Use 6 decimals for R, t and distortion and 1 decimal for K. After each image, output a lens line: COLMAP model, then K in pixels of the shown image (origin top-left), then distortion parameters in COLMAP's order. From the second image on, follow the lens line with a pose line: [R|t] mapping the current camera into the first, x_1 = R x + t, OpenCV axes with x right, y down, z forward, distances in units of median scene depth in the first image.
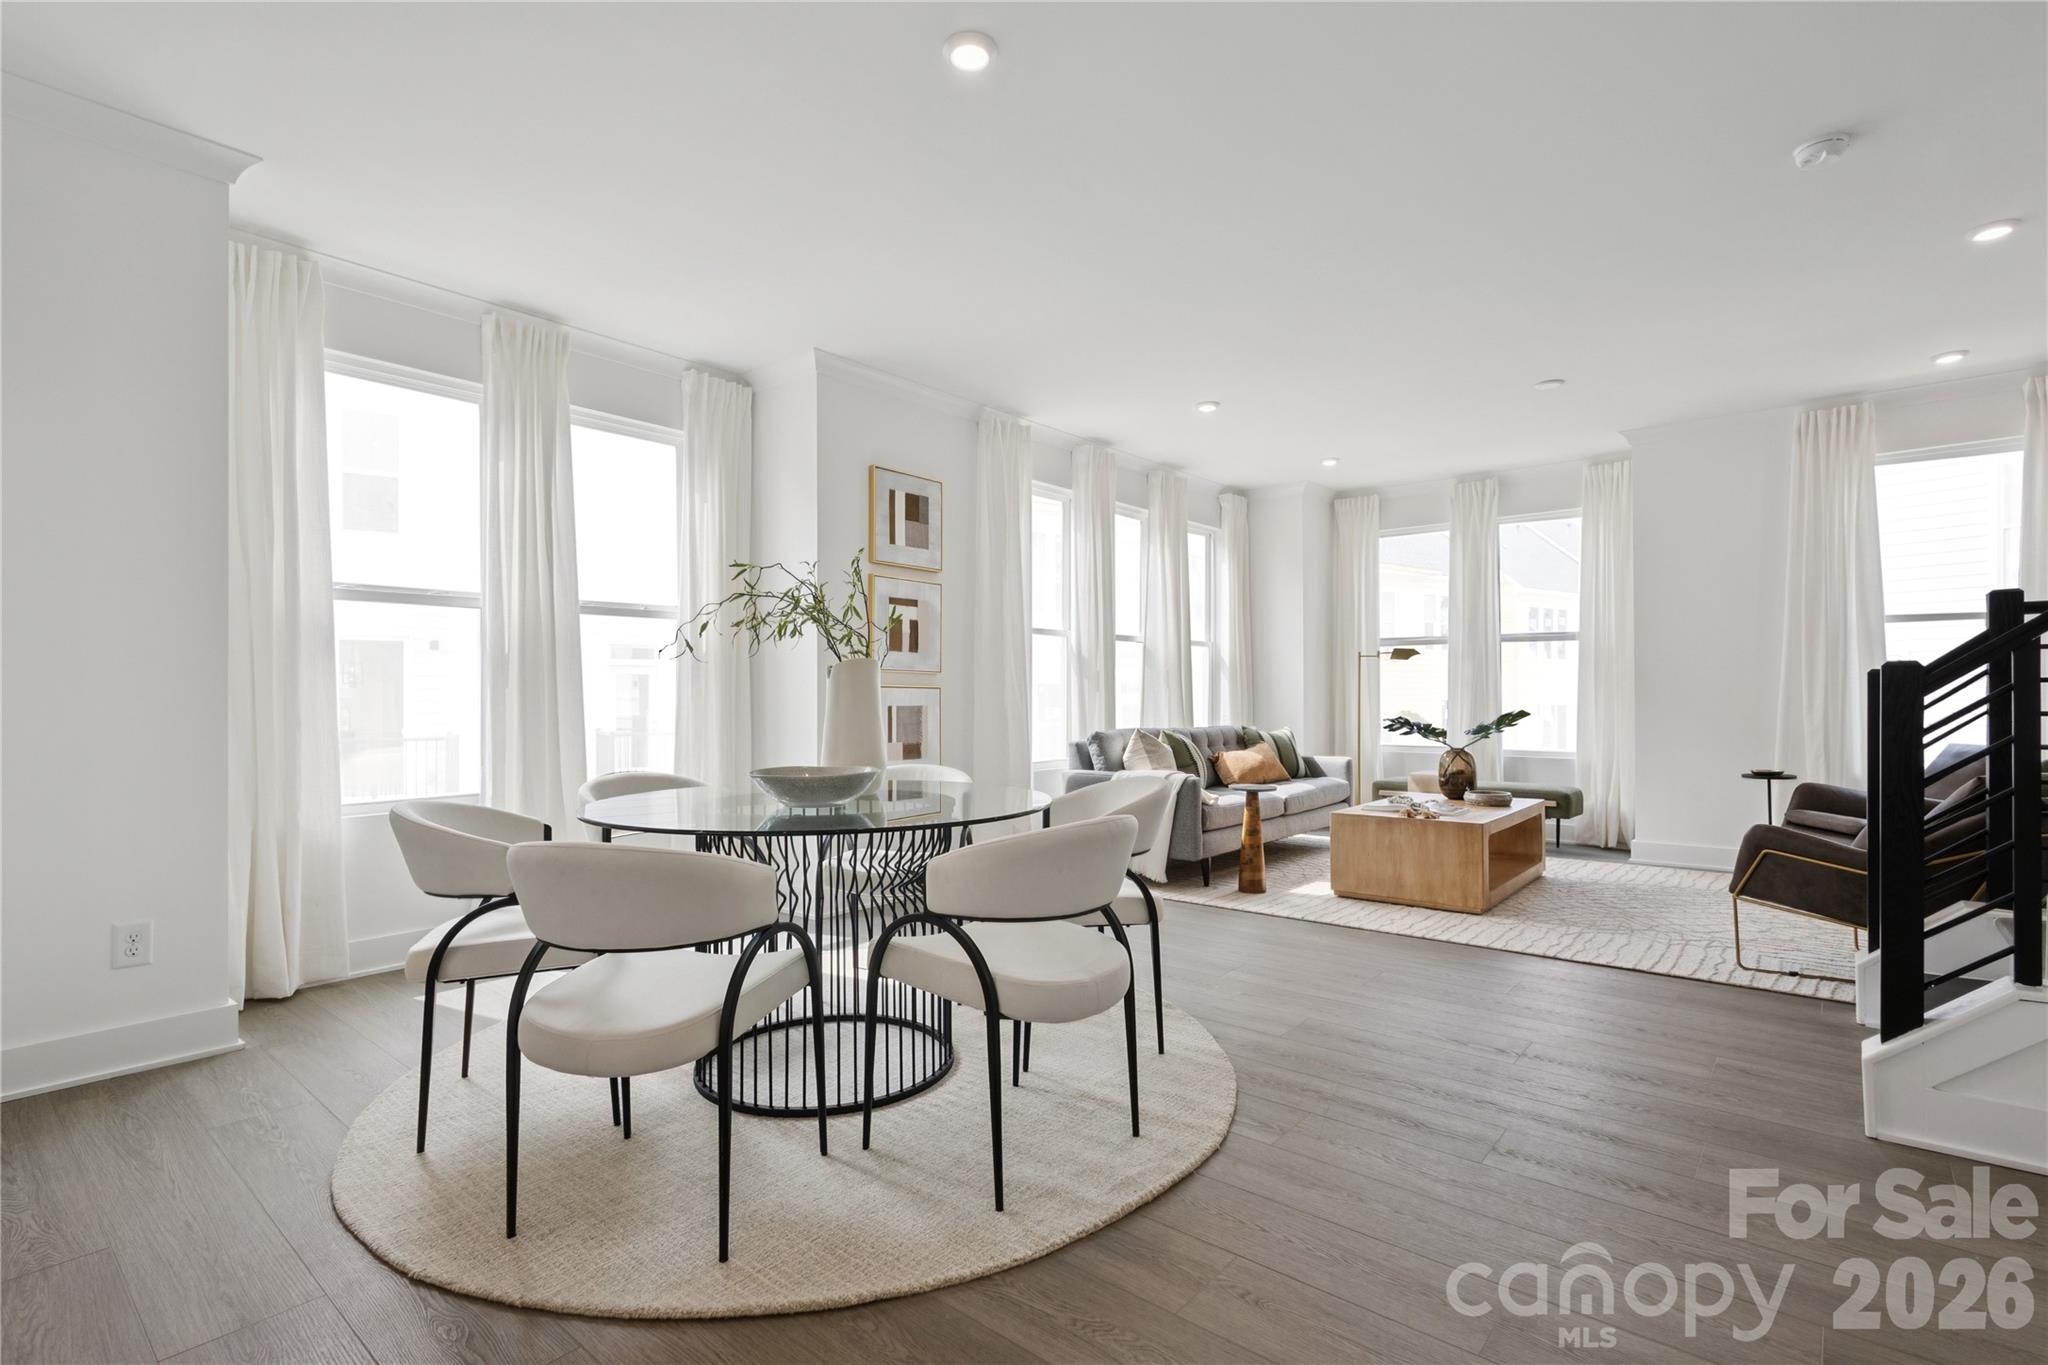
lens RADIAL K [[978.6, 0, 1020.0], [0, 978.6, 693.0], [0, 0, 1]] dist [0.002831, 0.000272]
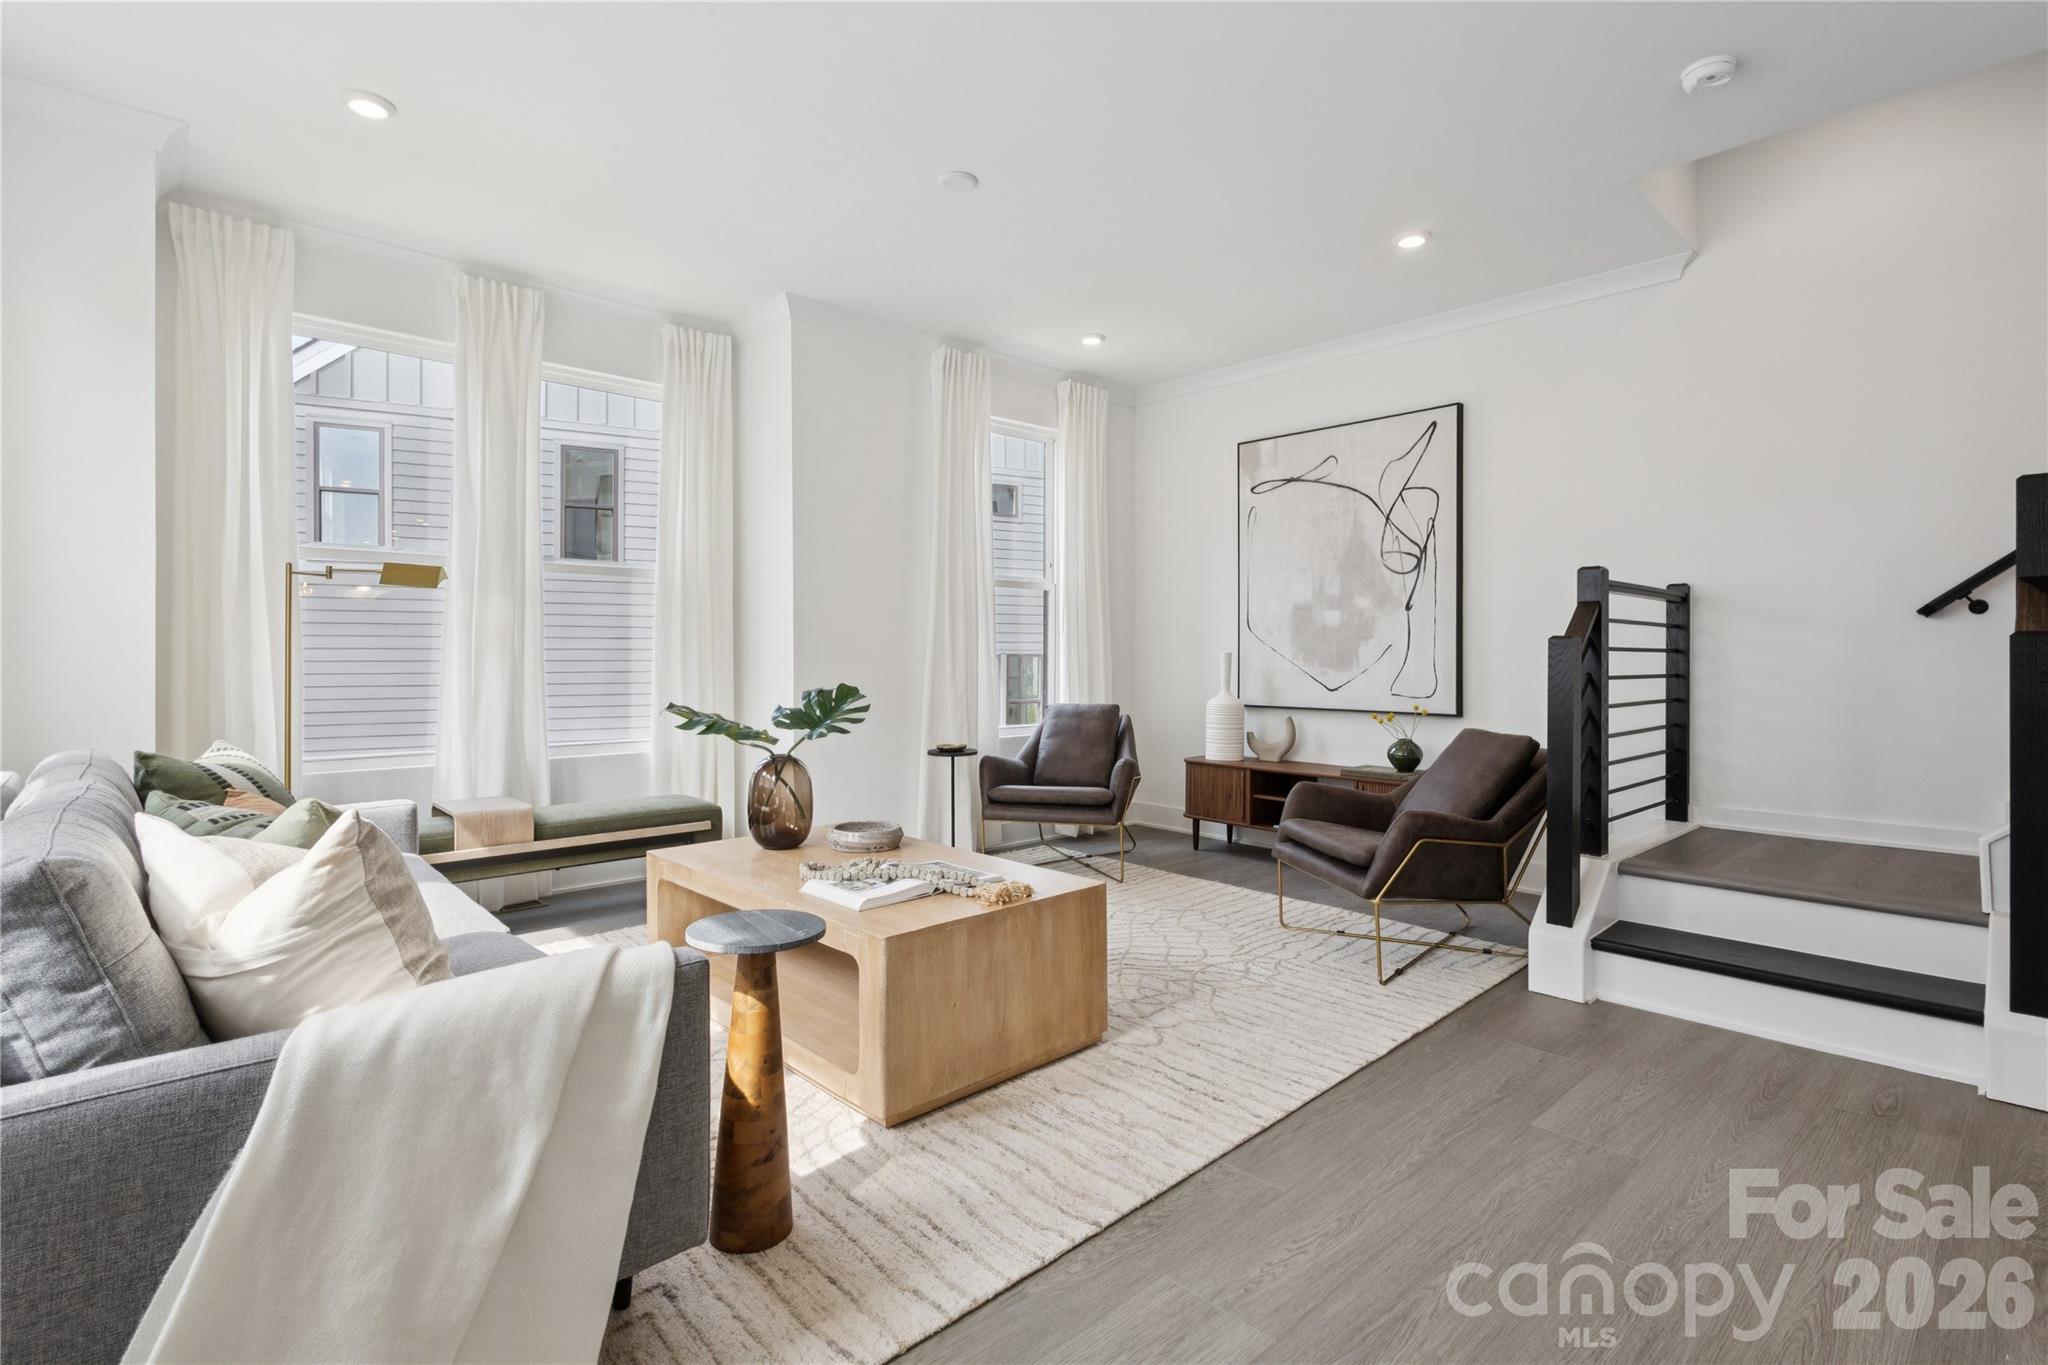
lens RADIAL K [[978.6, 0, 1019.0], [0, 978.6, 663.0], [0, 0, 1]] dist [0.002831, 0.000272]
pose [[0.114431, -0.002278, 0.993429, -0.091228], [-0.008664, 0.999957, 0.003291, 0.002095], [-0.993393, -0.008983, 0.114406, 0.852690]]
